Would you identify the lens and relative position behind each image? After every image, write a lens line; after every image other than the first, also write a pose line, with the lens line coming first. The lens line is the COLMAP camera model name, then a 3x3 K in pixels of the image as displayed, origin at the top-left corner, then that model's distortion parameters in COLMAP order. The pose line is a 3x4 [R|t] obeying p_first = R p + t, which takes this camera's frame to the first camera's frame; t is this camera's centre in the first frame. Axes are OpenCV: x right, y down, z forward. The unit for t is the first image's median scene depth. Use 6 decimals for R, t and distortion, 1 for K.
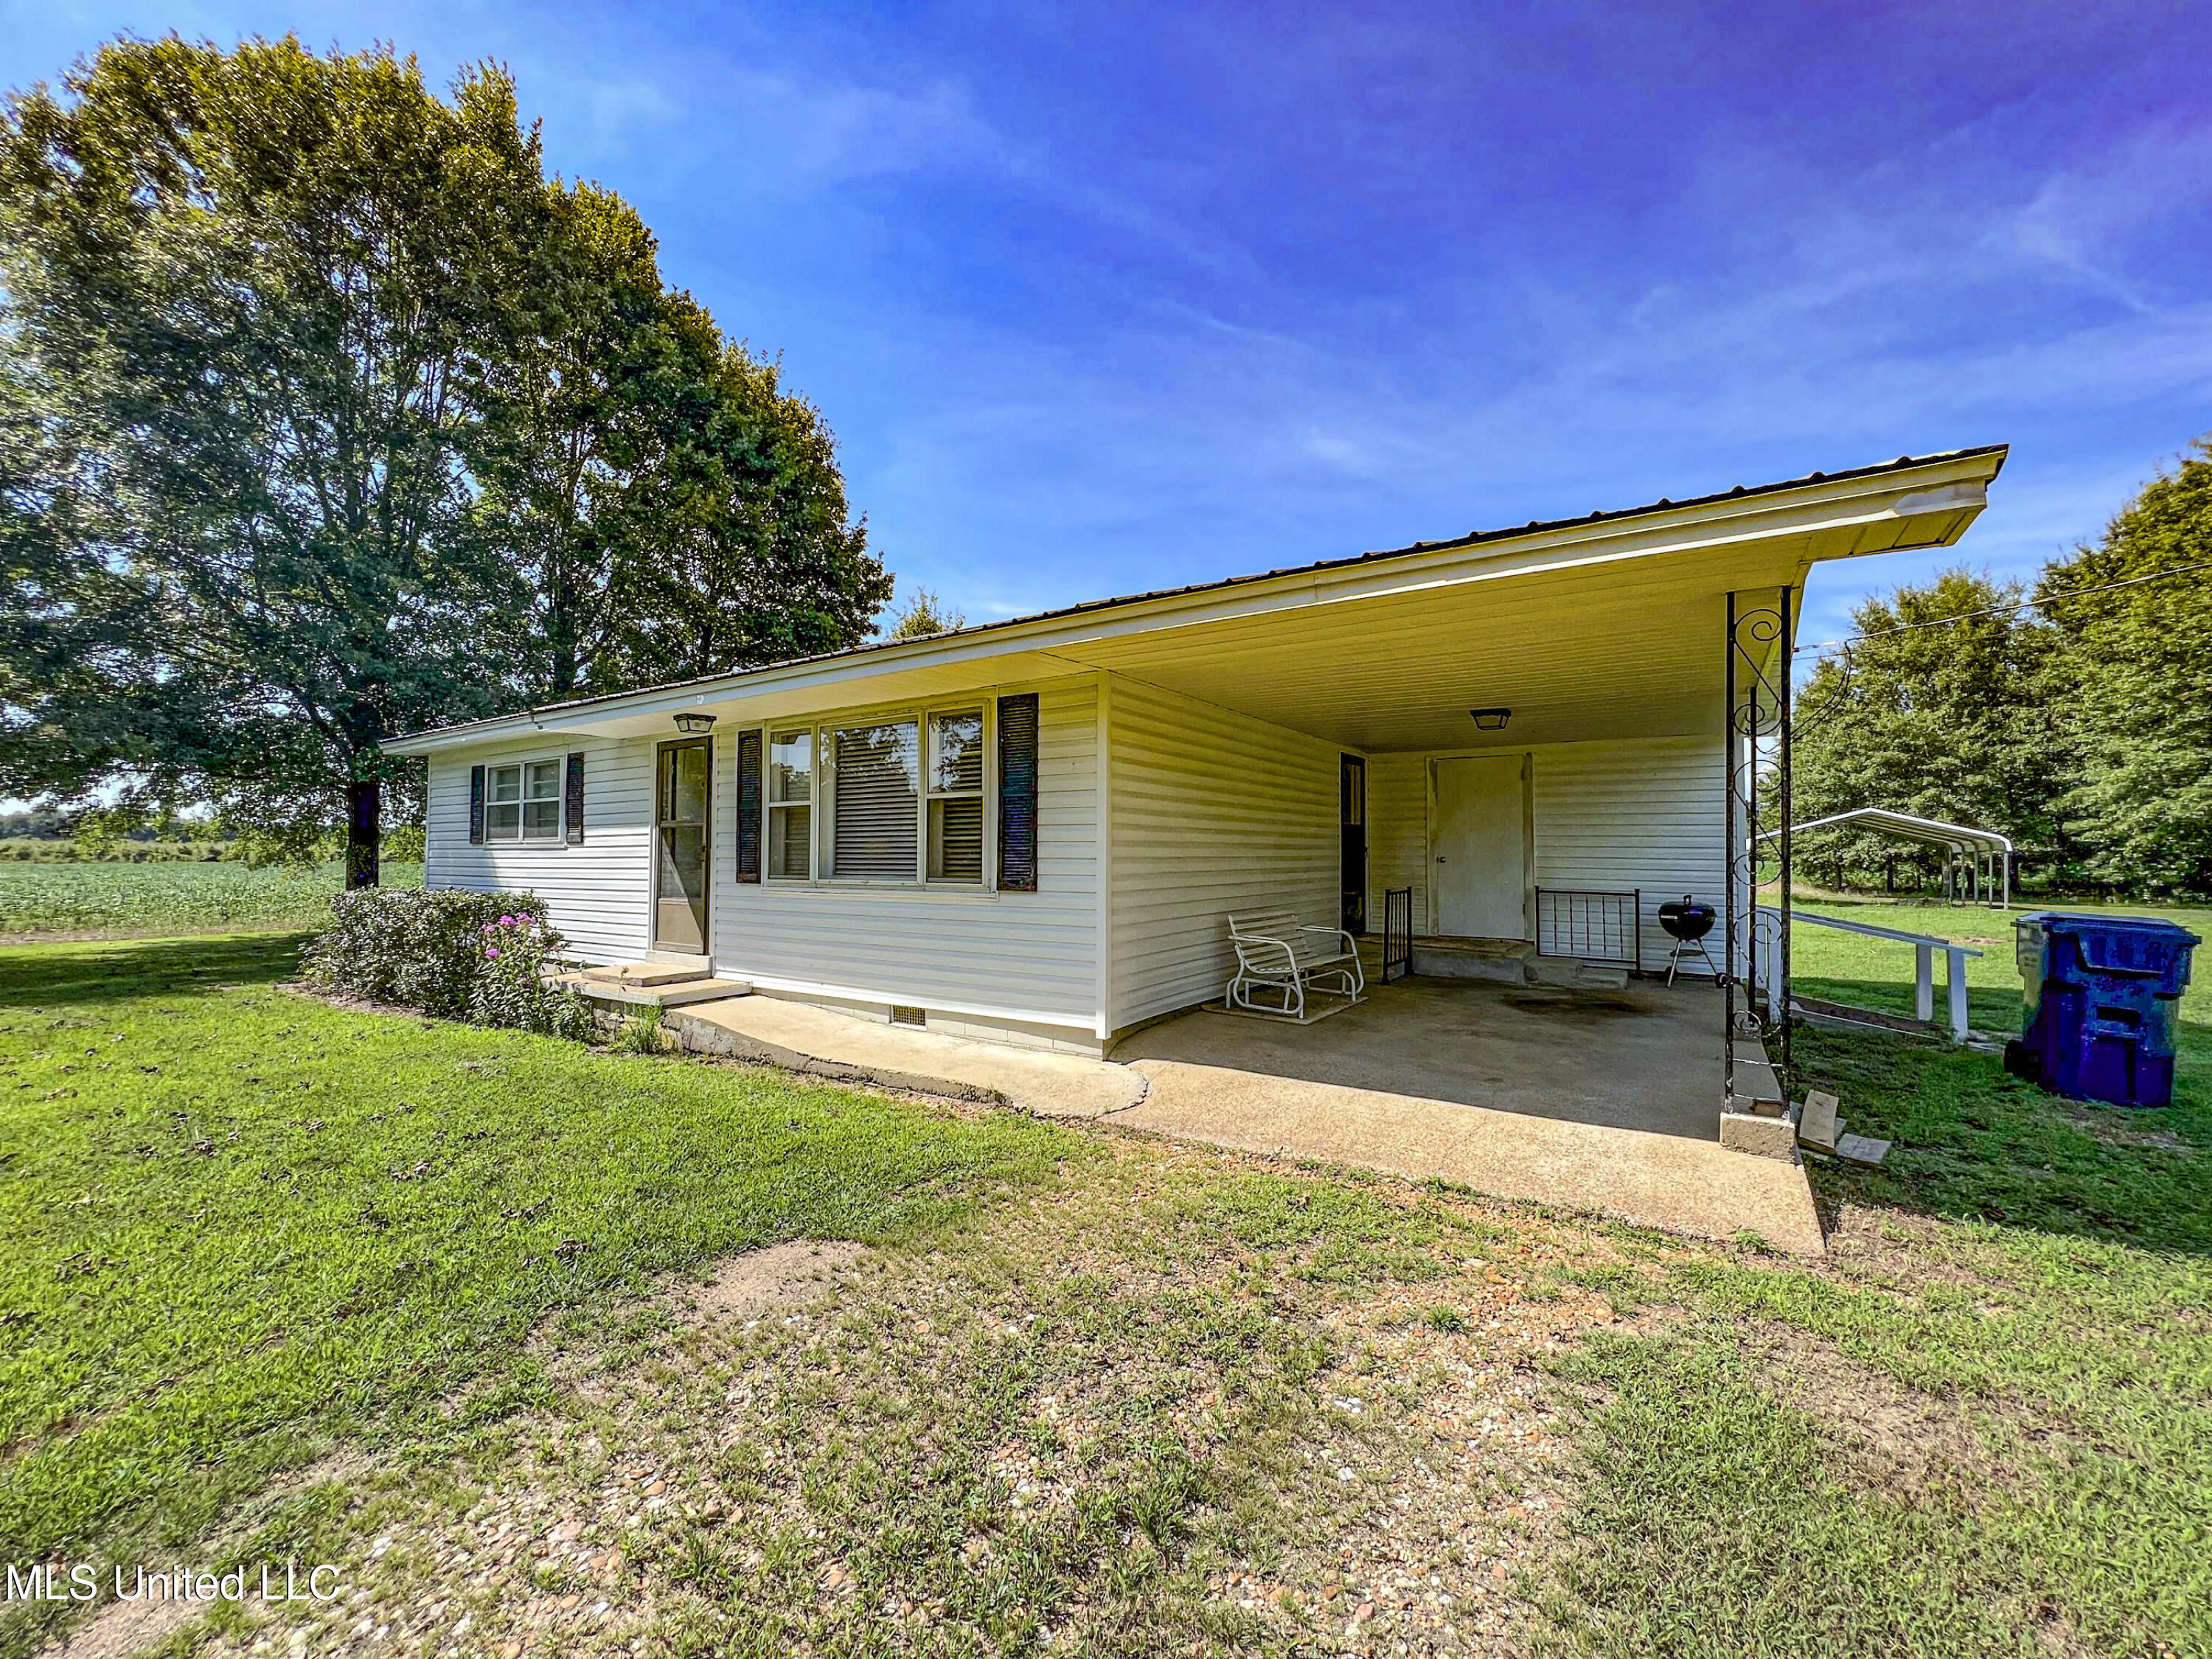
lens RADIAL K [[886.5, 0, 1101.5], [0, 886.5, 825.9], [0, 0, 1]] dist [-0.002457, 0.000514]
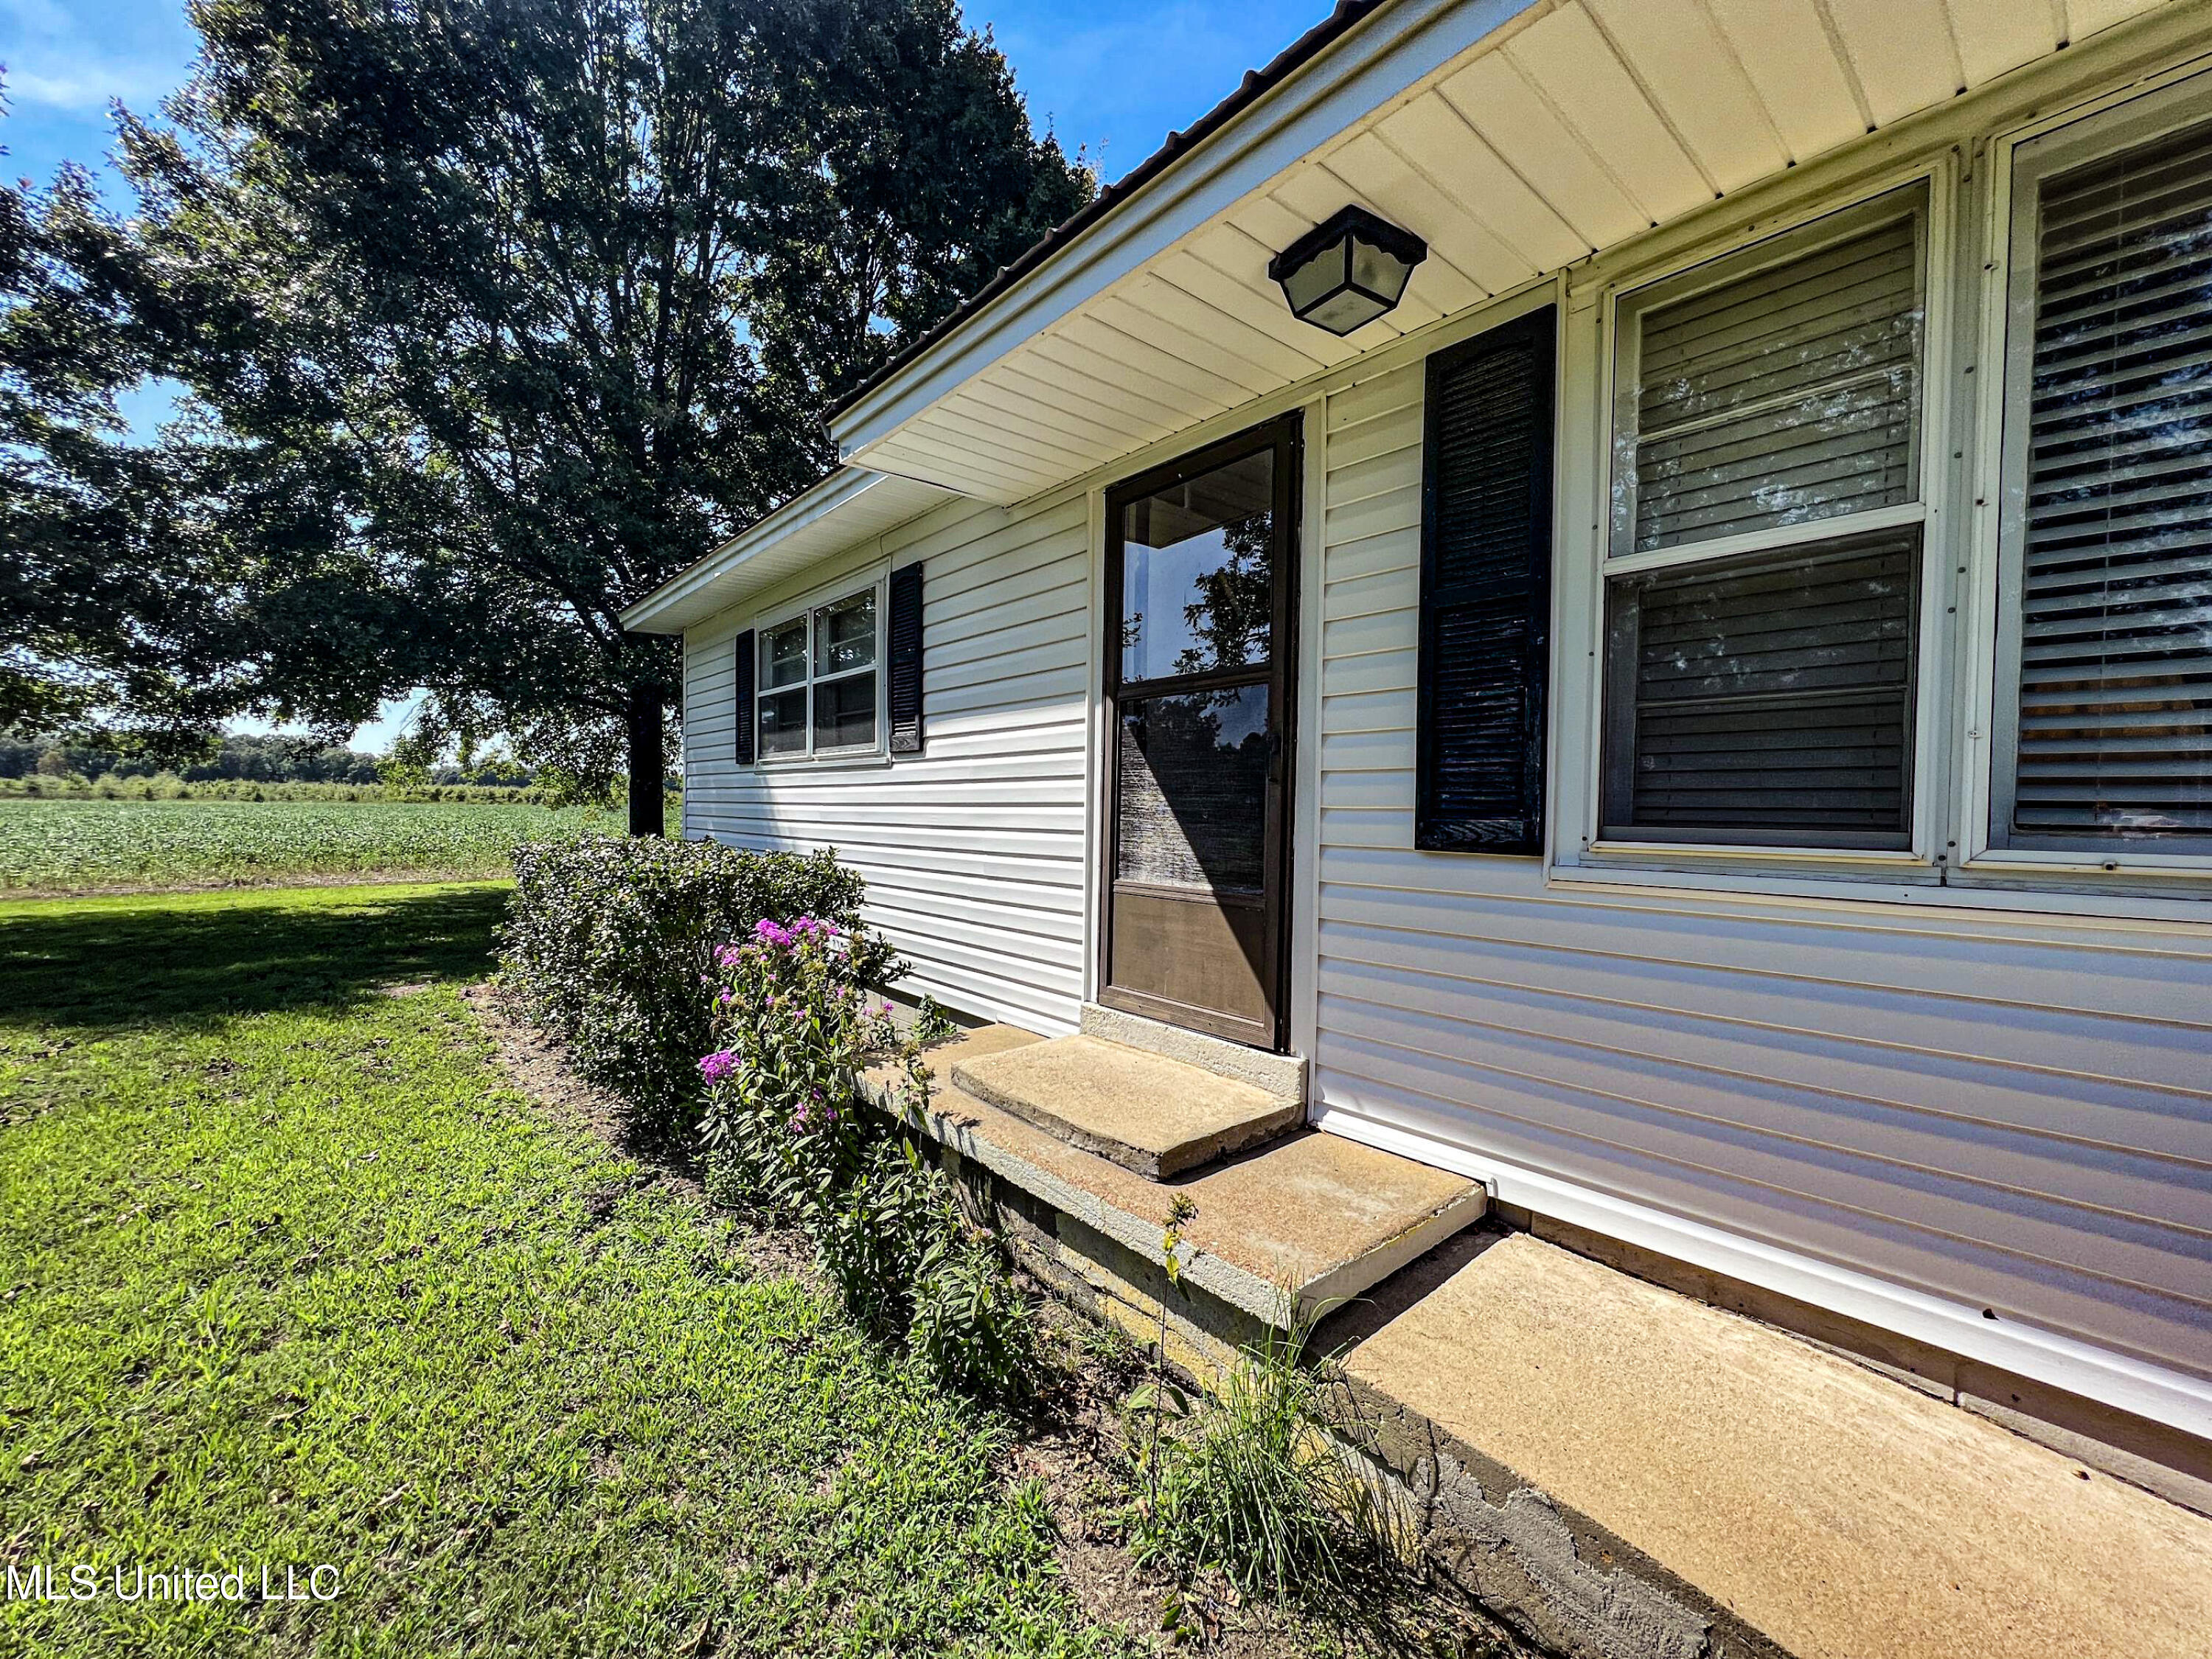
lens RADIAL K [[886.5, 0, 1106.6], [0, 886.5, 834.1], [0, 0, 1]] dist [-0.002457, 0.000514]
pose [[0.965520, 0.019368, -0.259607, -0.380692], [-0.003198, 0.998036, 0.062564, 0.034766], [0.260308, -0.059576, 0.963686, 0.586033]]
